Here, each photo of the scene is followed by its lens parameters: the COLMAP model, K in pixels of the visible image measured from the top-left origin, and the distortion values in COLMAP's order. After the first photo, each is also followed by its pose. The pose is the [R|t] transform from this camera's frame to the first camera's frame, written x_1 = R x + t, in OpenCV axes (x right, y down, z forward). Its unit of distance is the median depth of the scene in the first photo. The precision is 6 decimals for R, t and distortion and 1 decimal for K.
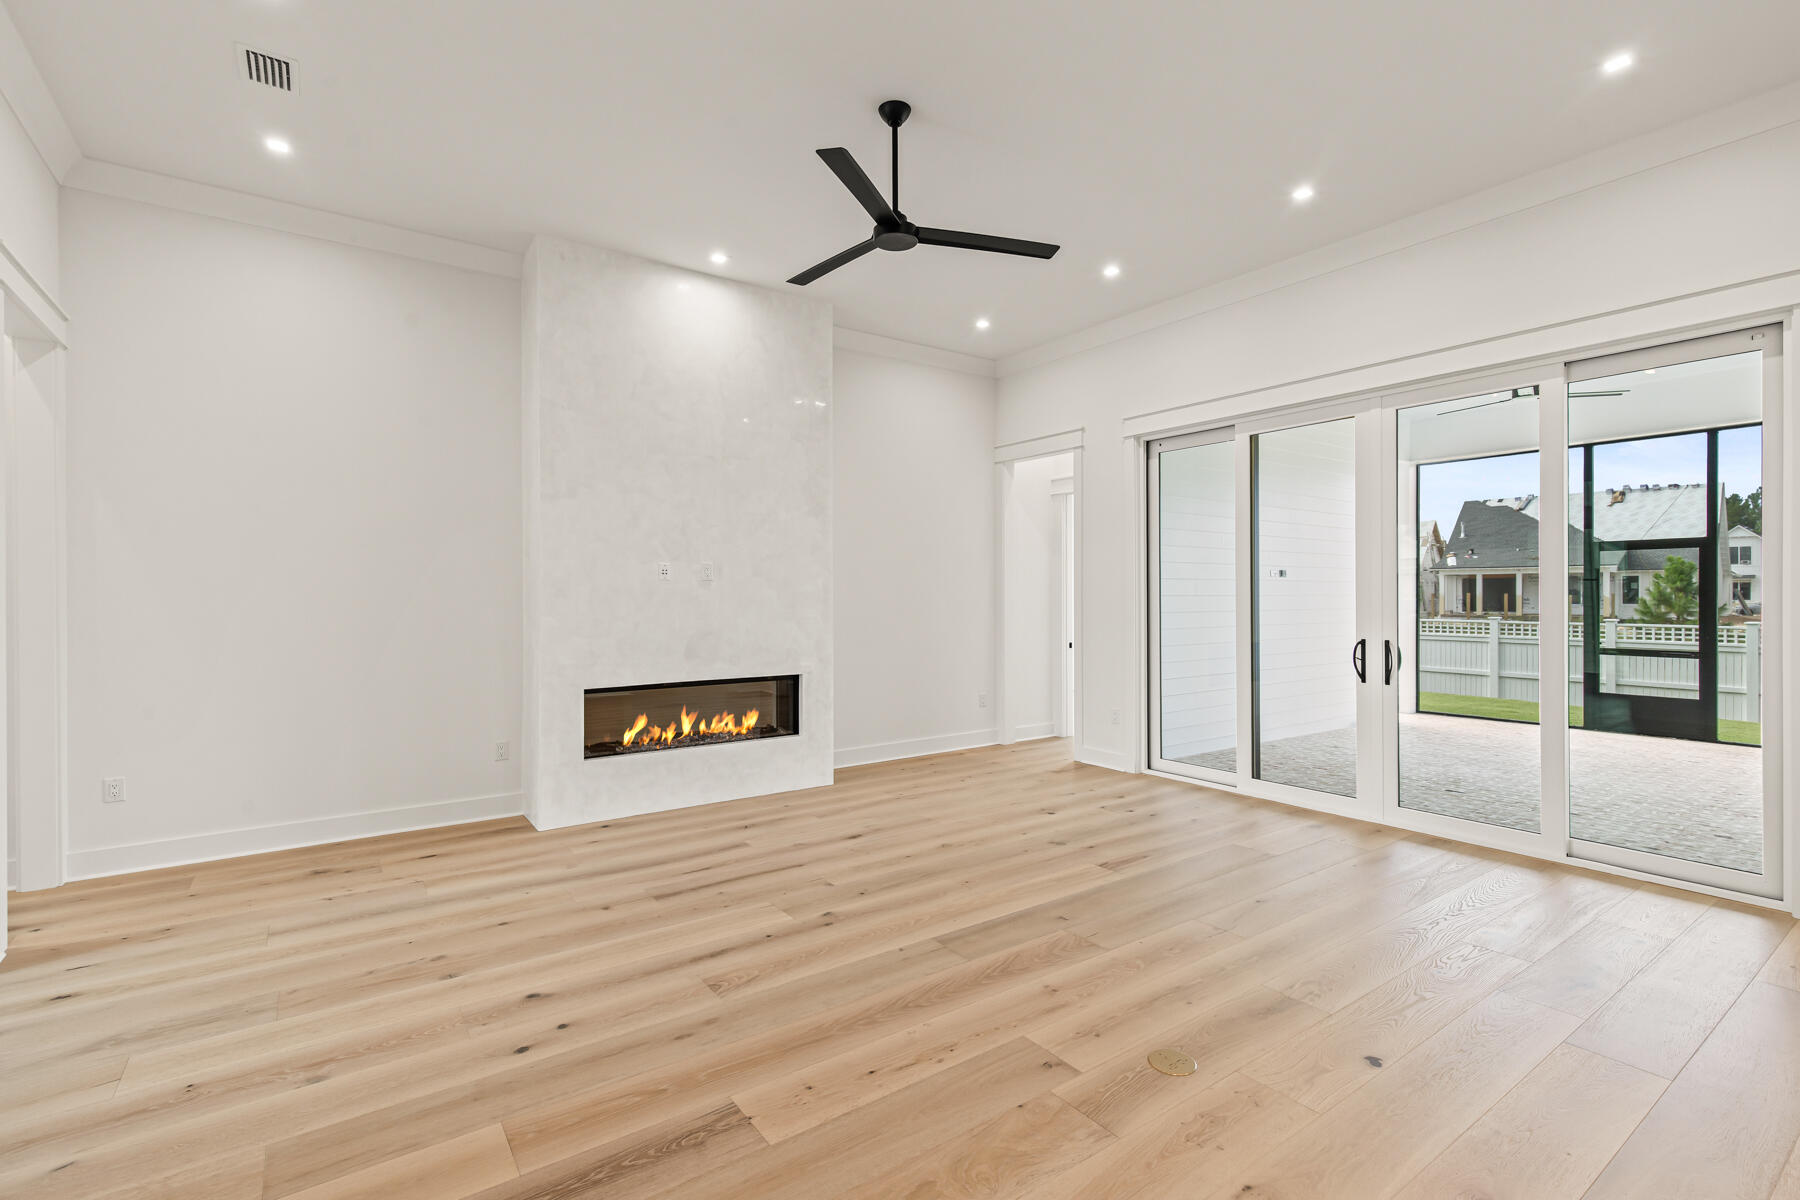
lens RADIAL K [[817.0, 0, 907.3], [0, 817.0, 595.8], [0, 0, 1]] dist [0.005526, 0.000433]
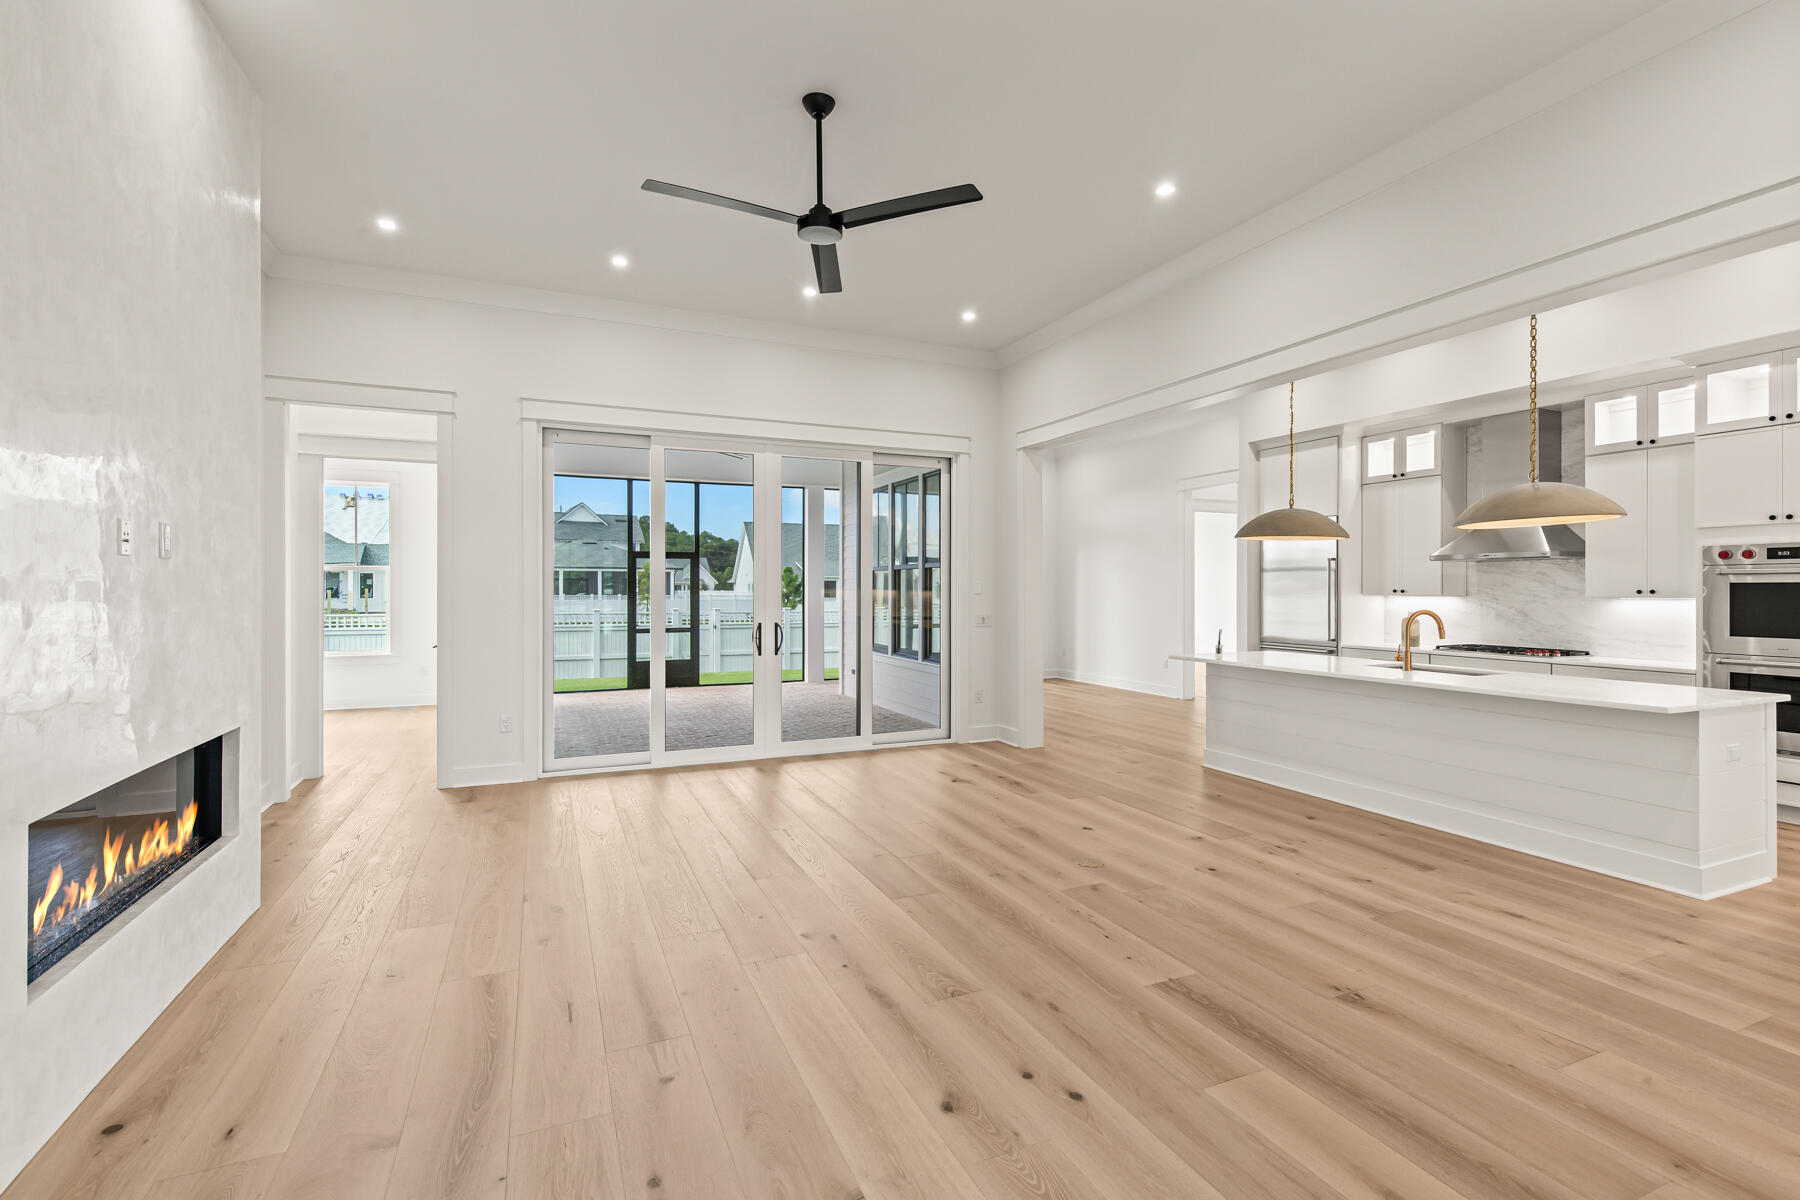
lens RADIAL K [[812.8, 0, 898.3], [0, 812.8, 590.1], [0, 0, 1]] dist [0.001723, -0.000169]
pose [[0.212886, 0.001065, 0.977076, -0.637423], [-0.000512, 0.999999, -0.000979, 0.000832], [-0.977077, -0.000292, 0.212887, 0.461898]]
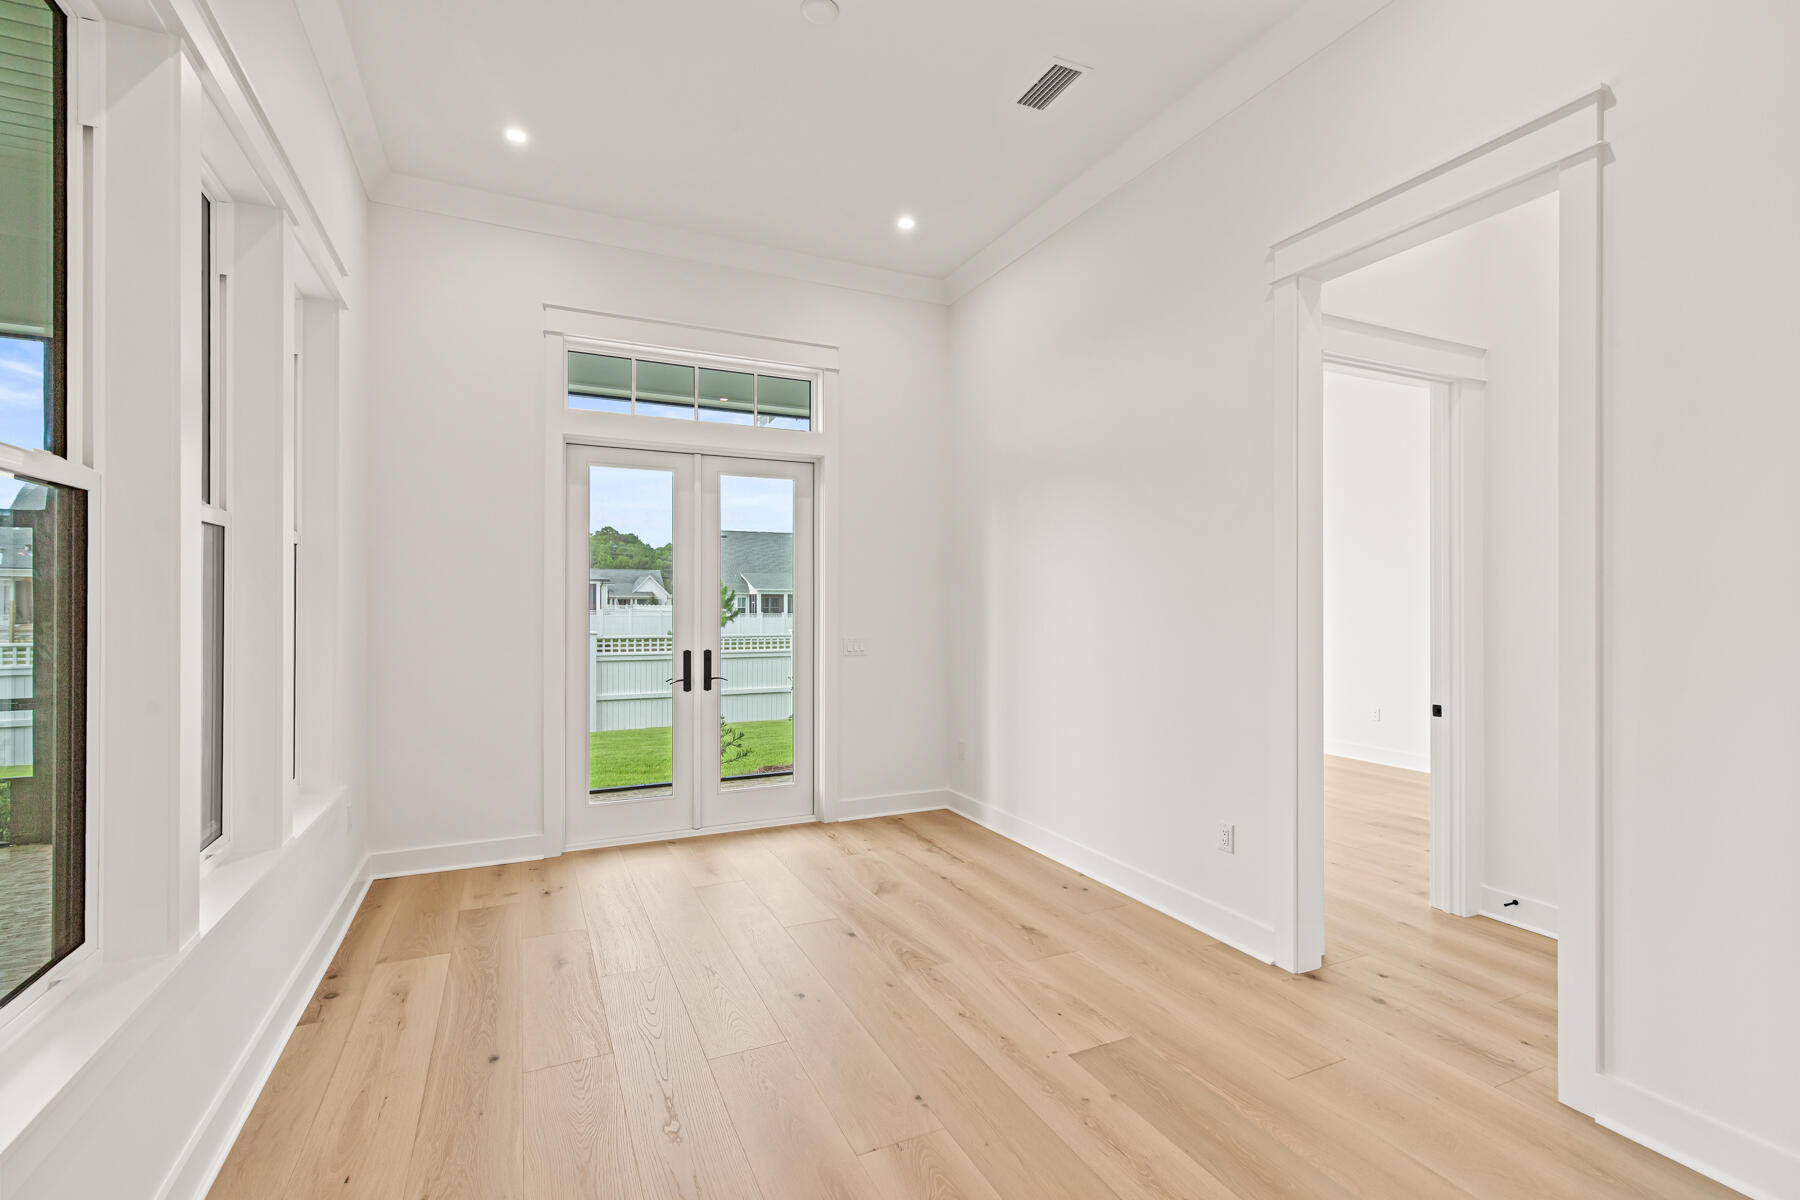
lens RADIAL K [[817.0, 0, 907.3], [0, 817.0, 595.8], [0, 0, 1]] dist [0.005526, 0.000433]
pose [[0.178309, 0.011046, 0.983913, 0.724252], [0.000110, 0.999937, -0.011245, -0.003070], [-0.983974, 0.002114, 0.178297, 0.383146]]
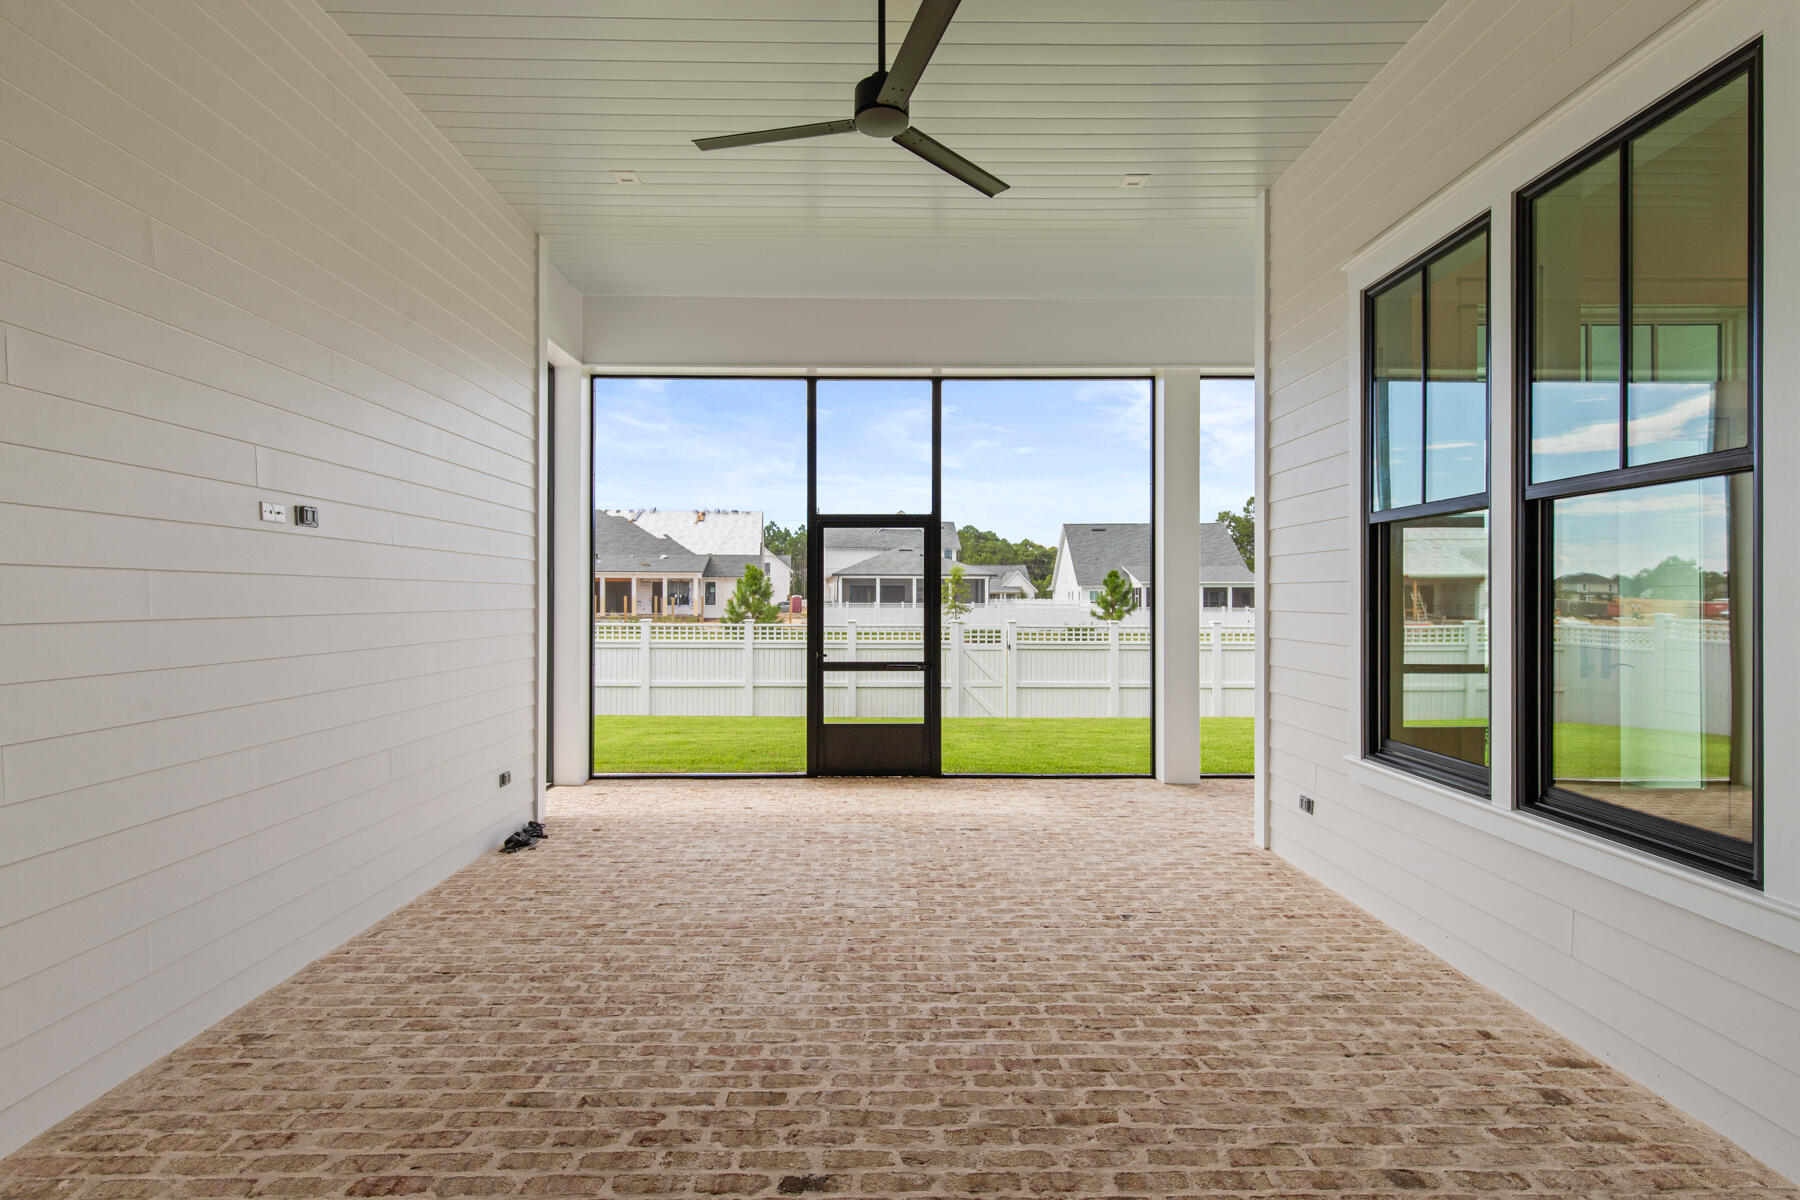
lens RADIAL K [[817.0, 0, 907.3], [0, 817.0, 595.8], [0, 0, 1]] dist [0.005526, 0.000433]
pose [[0.560237, 0.004709, 0.828319, 0.474669], [-0.001567, 0.999988, -0.004626, 0.014857], [-0.828331, 0.001294, 0.560237, 0.878743]]
